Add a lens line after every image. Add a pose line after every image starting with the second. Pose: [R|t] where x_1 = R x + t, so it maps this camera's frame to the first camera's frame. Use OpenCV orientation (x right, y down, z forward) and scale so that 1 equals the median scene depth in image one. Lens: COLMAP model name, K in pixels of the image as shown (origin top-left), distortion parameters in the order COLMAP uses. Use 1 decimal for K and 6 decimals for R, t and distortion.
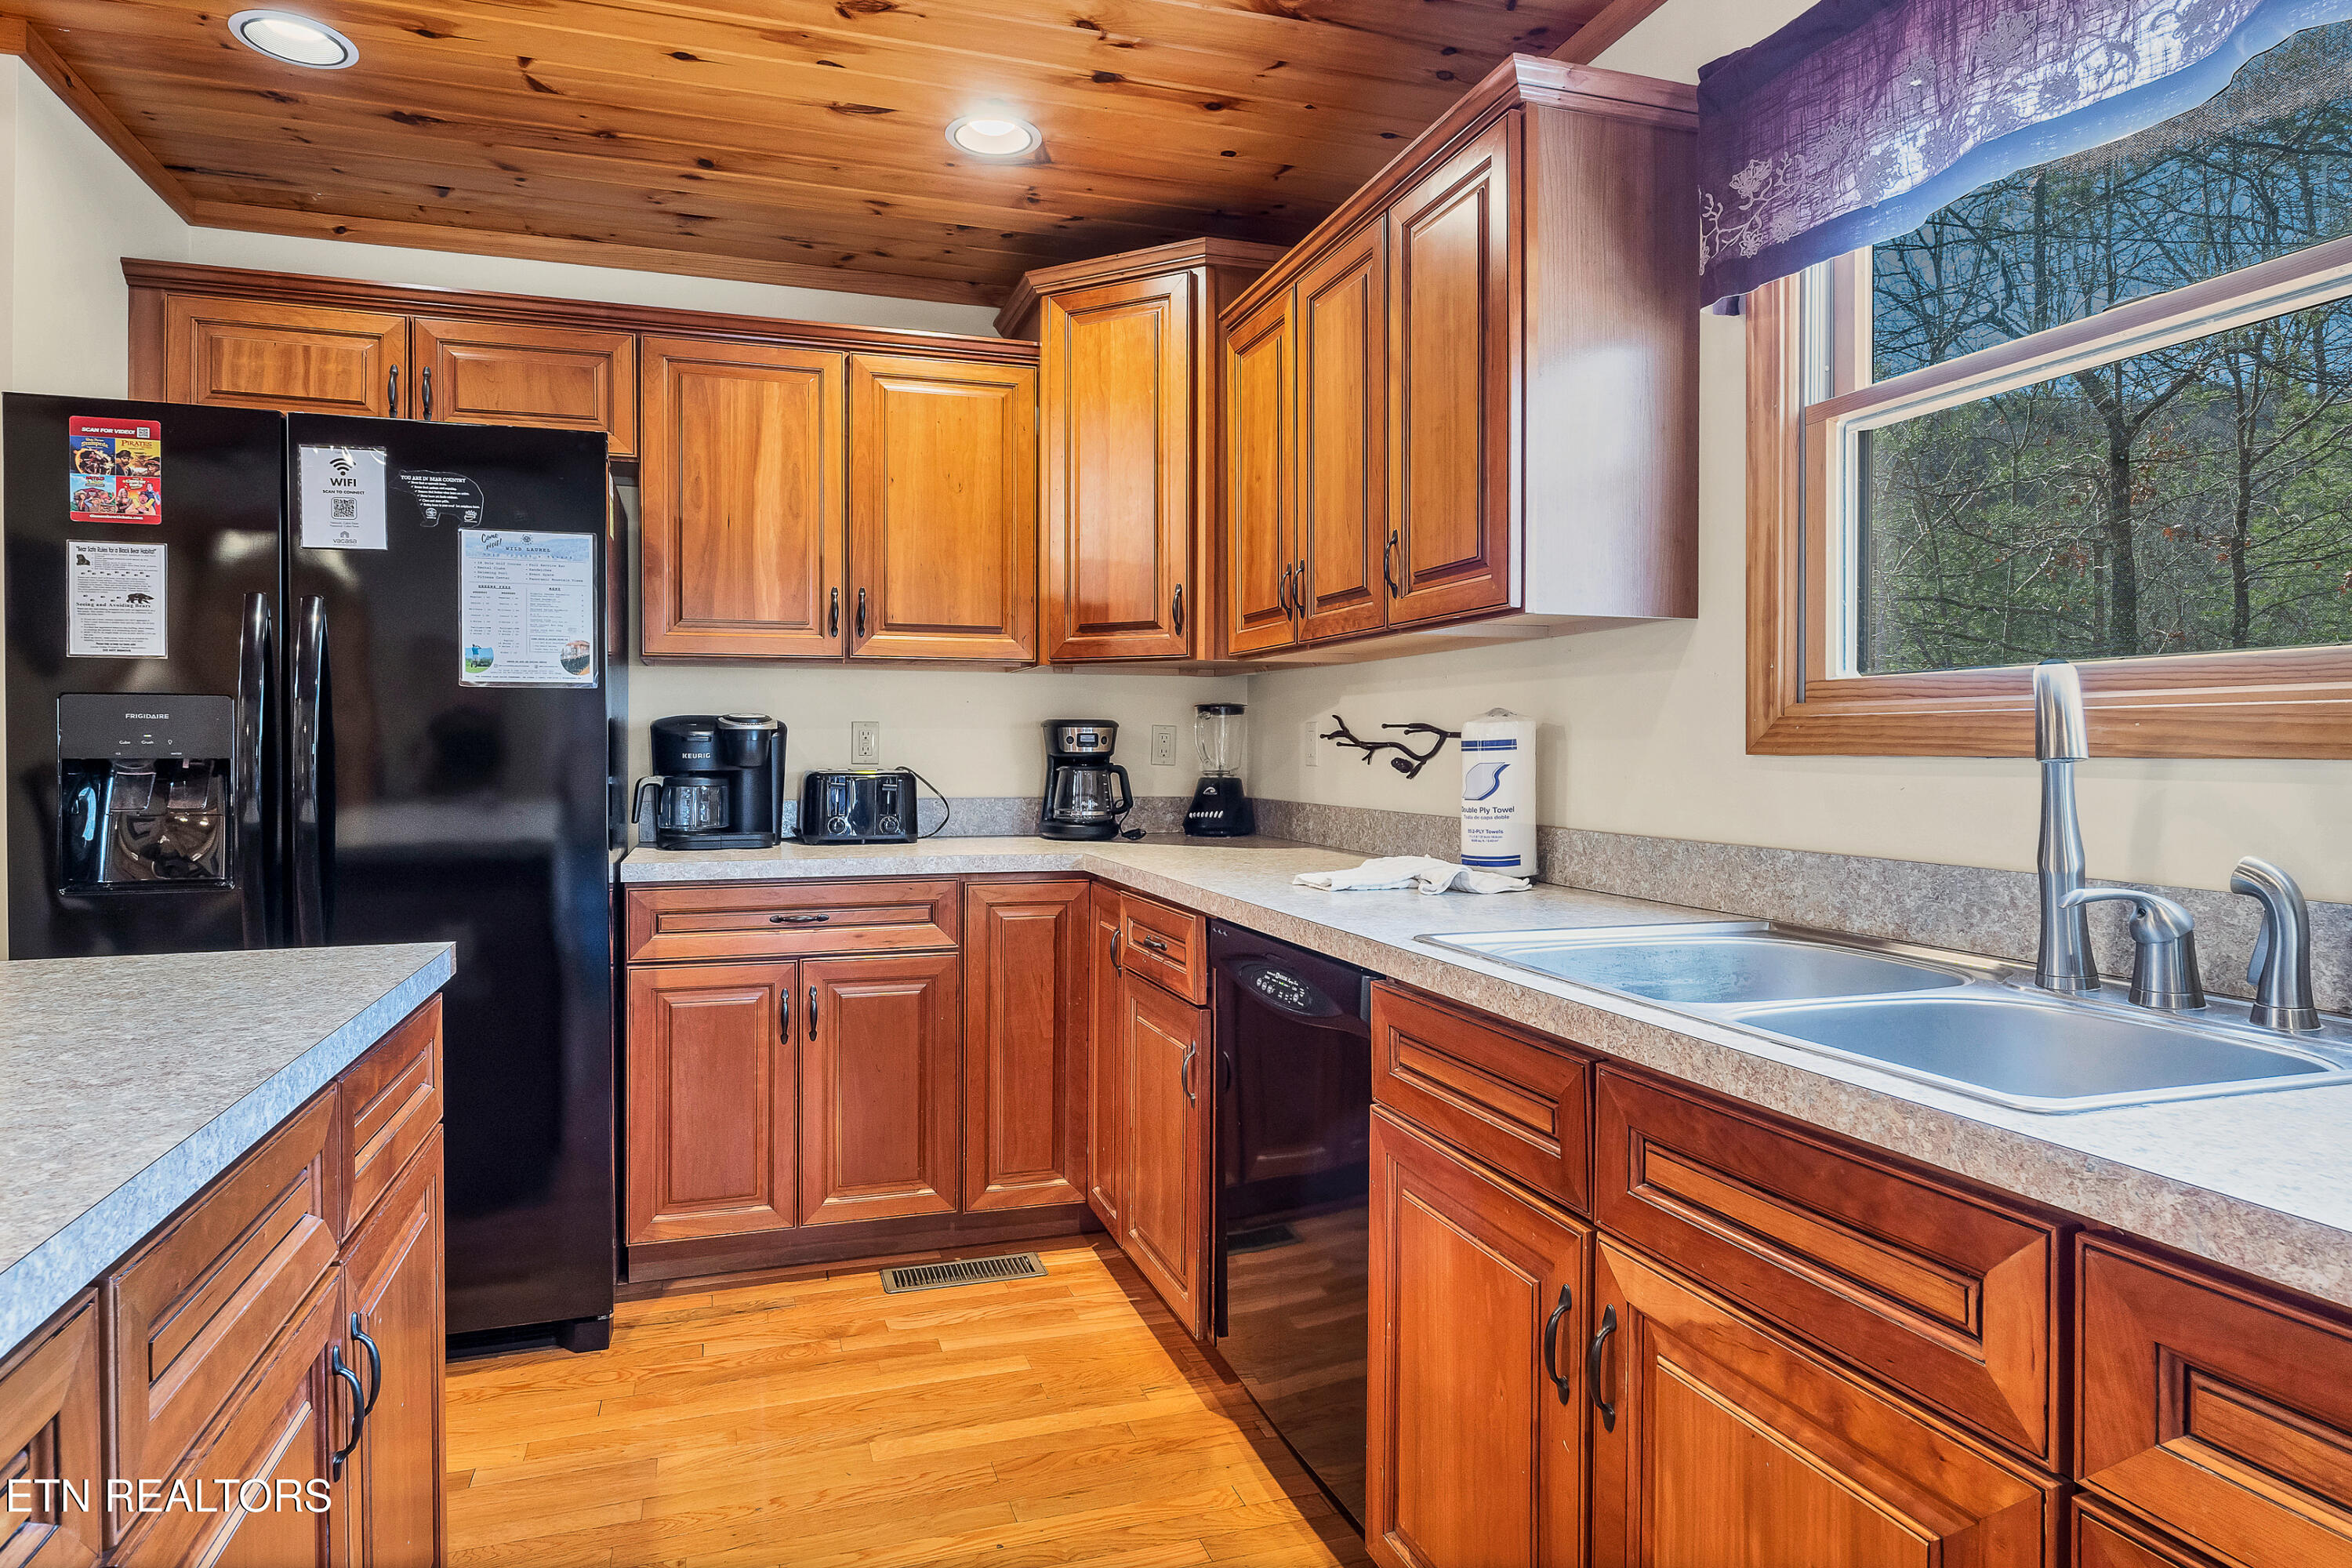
lens RADIAL K [[1299.9, 0, 1121.6], [0, 1299.9, 761.4], [0, 0, 1]] dist [-0.004607, -0.001582]
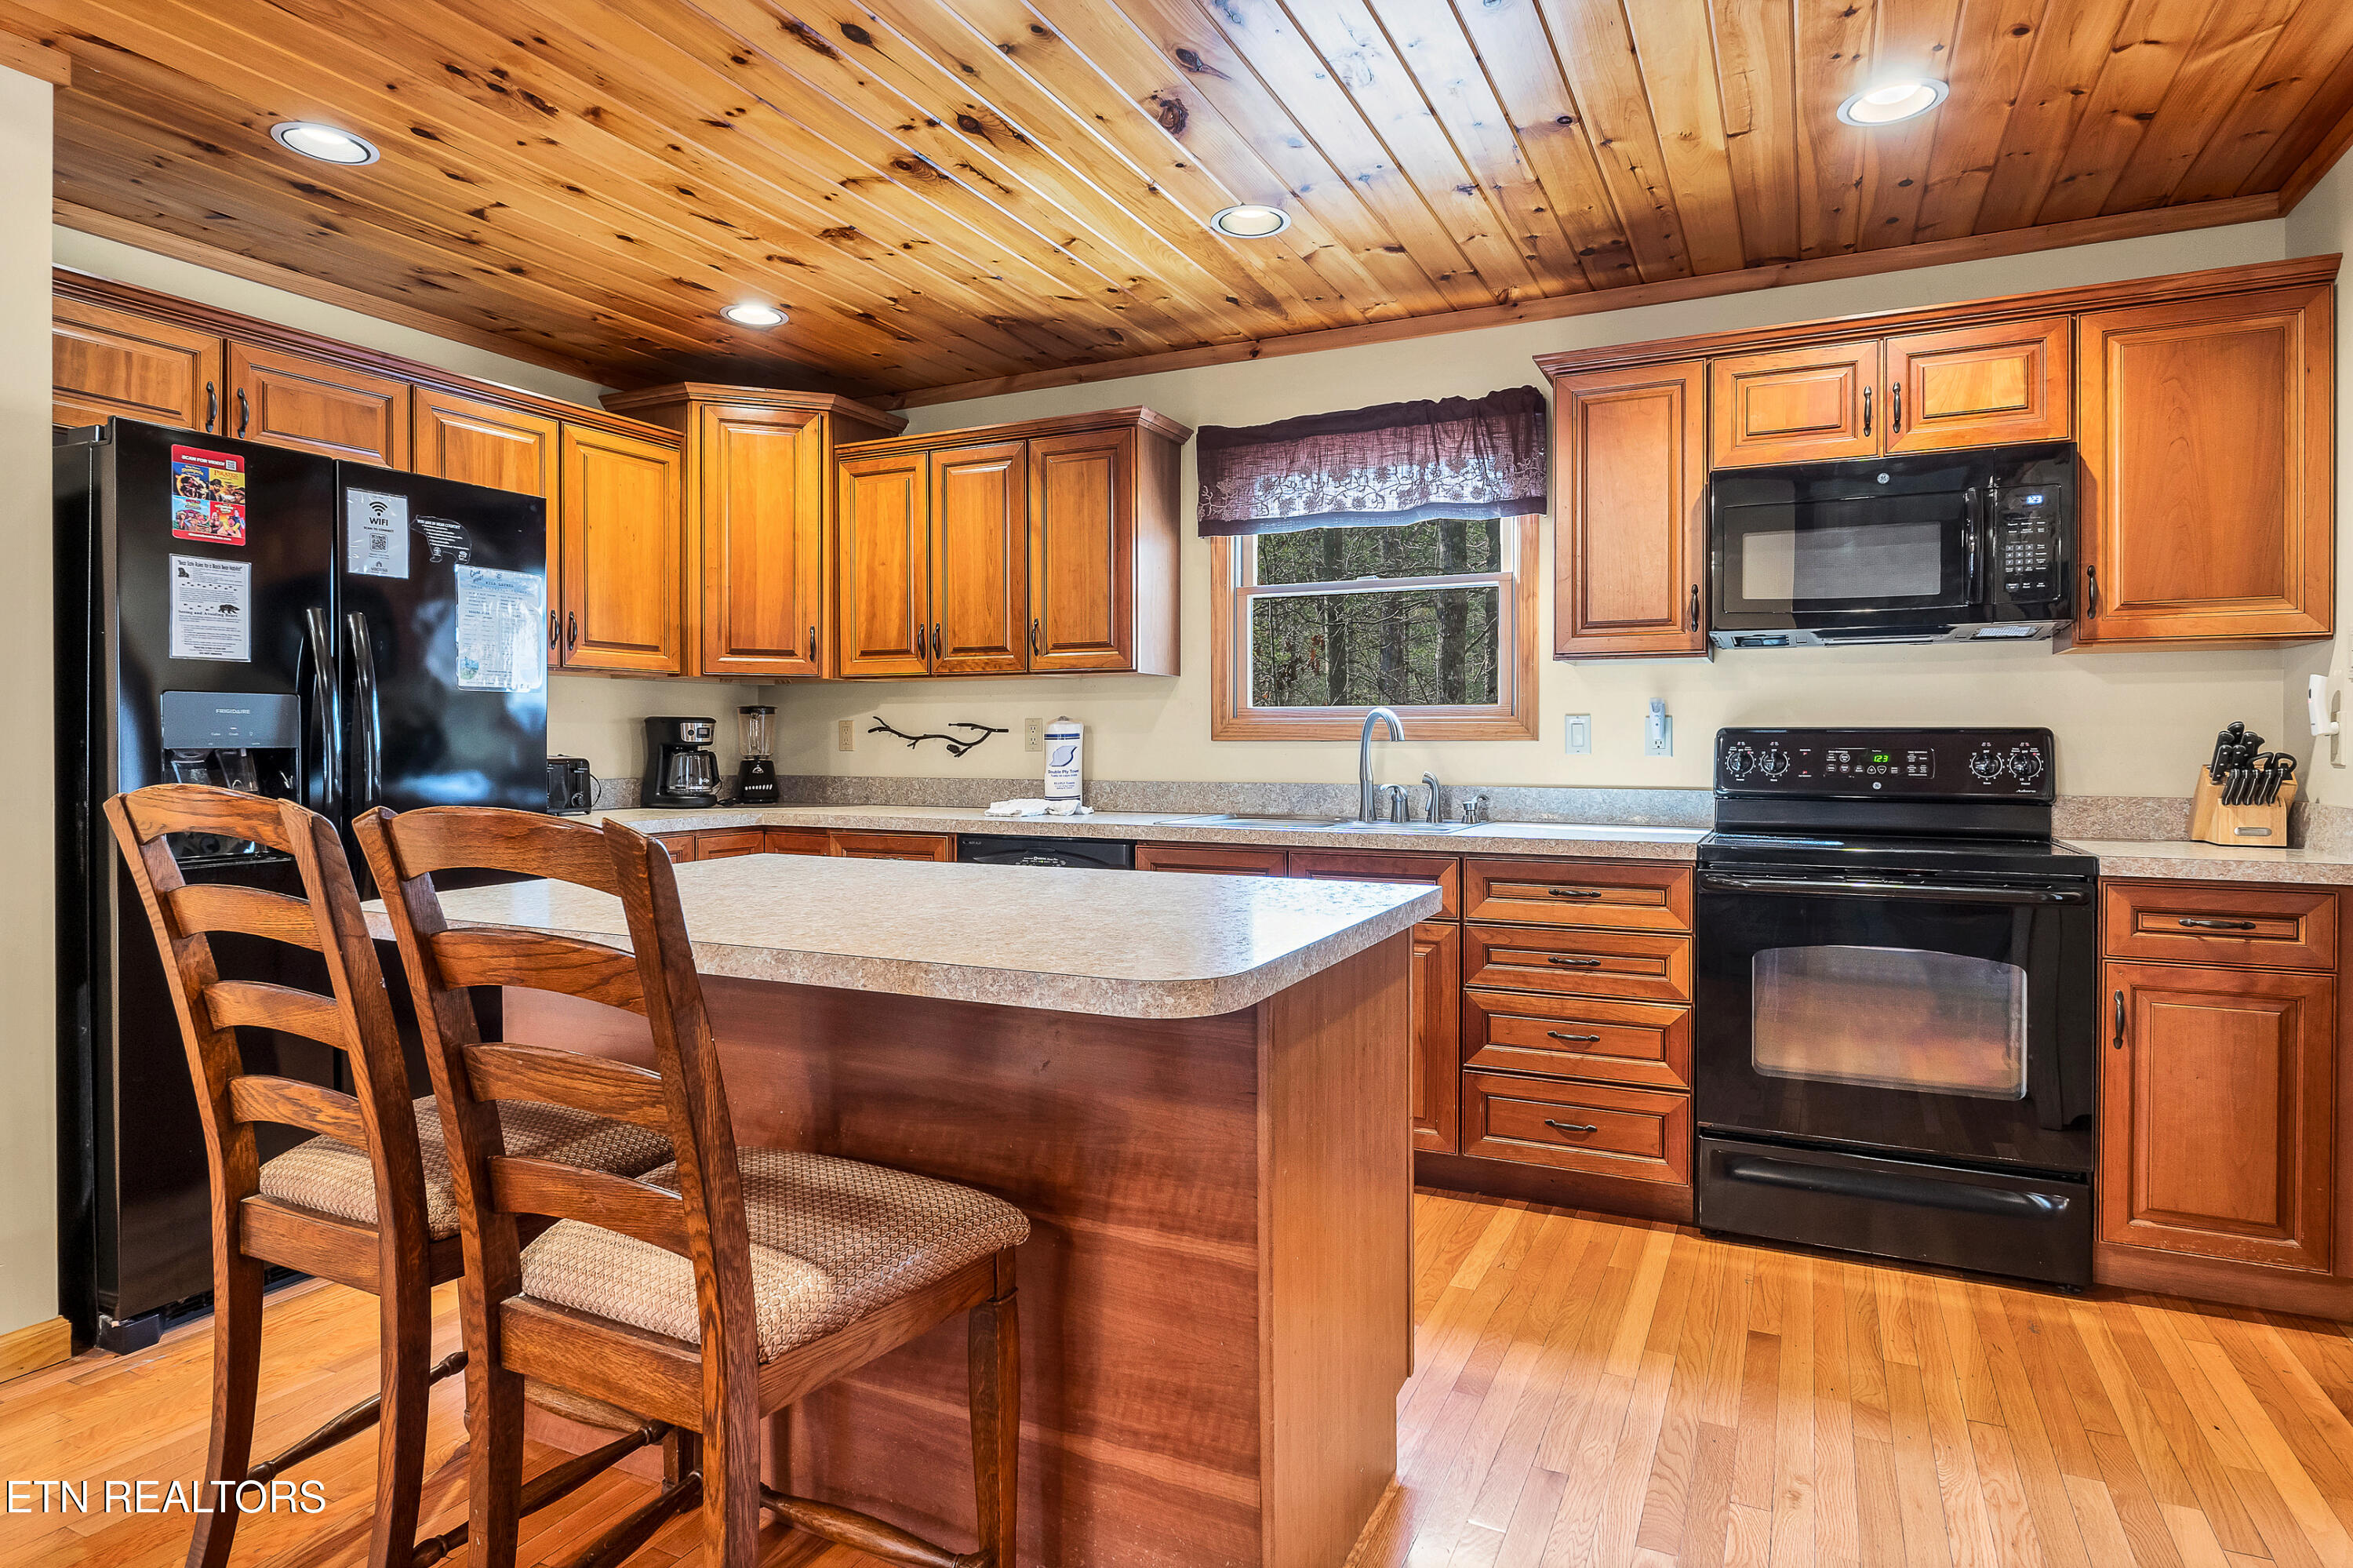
lens RADIAL K [[1300.5, 0, 1176.0], [0, 1300.5, 765.5], [0, 0, 1]] dist [-0.004607, -0.001582]
pose [[0.682089, -0.015788, 0.731099, -0.964562], [0.009239, 0.999873, 0.012972, 0.005824], [-0.731211, -0.002093, 0.682148, -0.377305]]
